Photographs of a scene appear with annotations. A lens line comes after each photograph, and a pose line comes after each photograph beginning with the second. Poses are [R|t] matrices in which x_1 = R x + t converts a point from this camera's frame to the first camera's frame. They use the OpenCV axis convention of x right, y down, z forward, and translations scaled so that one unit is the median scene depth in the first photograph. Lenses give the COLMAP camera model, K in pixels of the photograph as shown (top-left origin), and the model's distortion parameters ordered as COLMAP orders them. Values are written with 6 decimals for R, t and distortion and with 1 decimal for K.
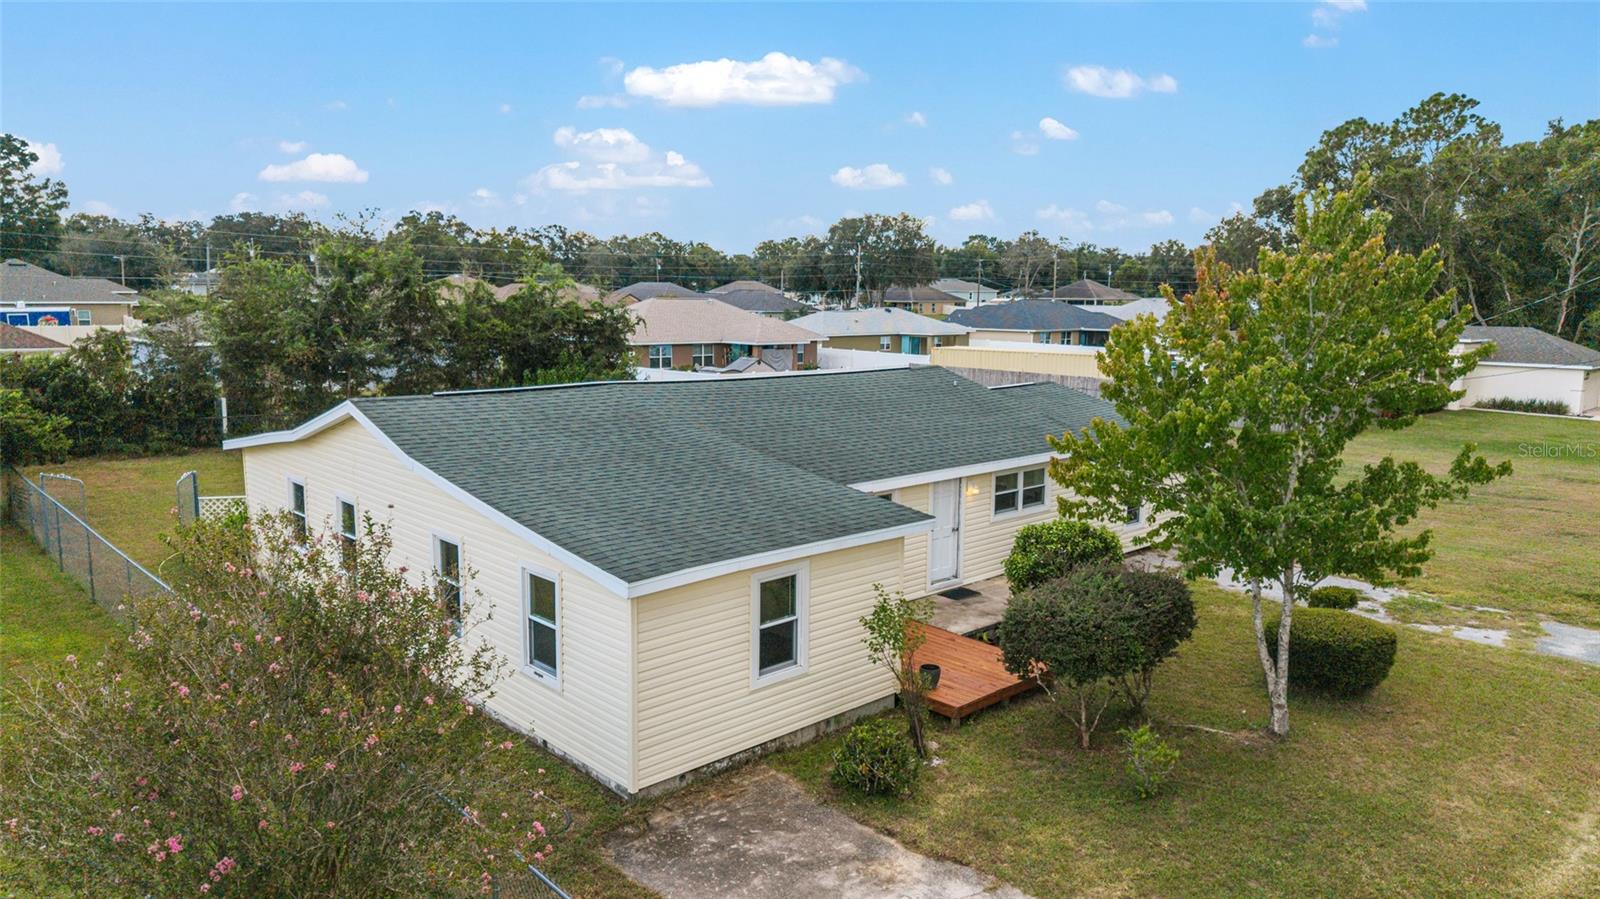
lens RADIAL K [[1069.8, 0, 805.1], [0, 1069.8, 450.9], [0, 0, 1]] dist [0.043864, -0.045264]
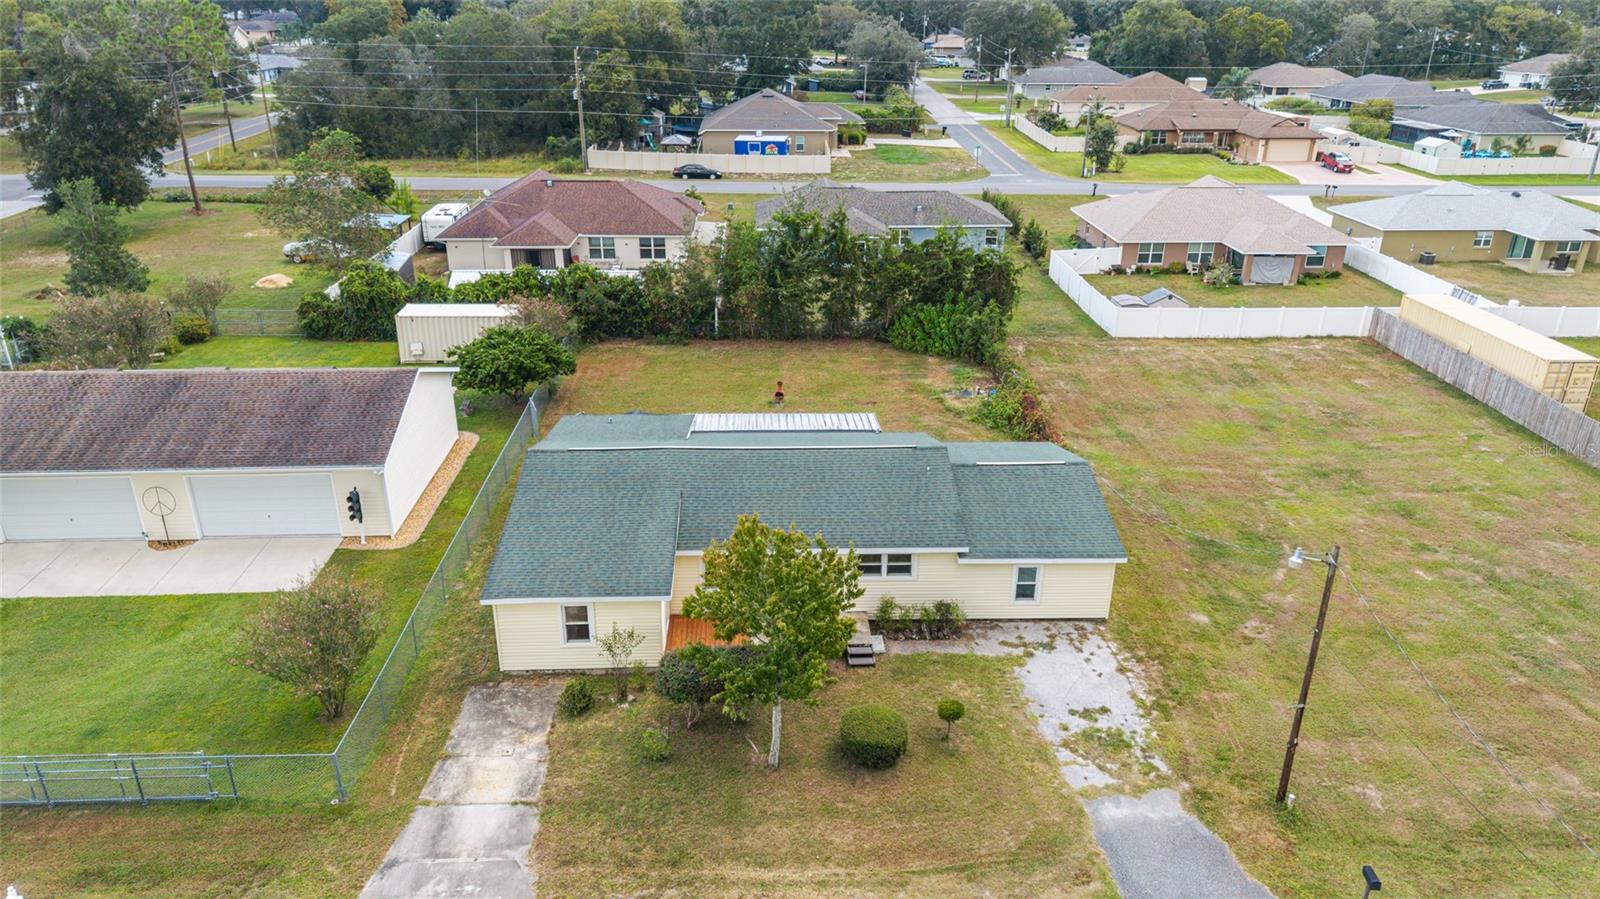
lens RADIAL K [[1069.8, 0, 797.0], [0, 1069.8, 447.5], [0, 0, 1]] dist [0.043864, -0.045264]
pose [[0.750199, 0.253064, -0.610868, 1.648126], [-0.096451, 0.955862, 0.277534, -0.886276], [0.654139, -0.149287, 0.741495, -0.322942]]
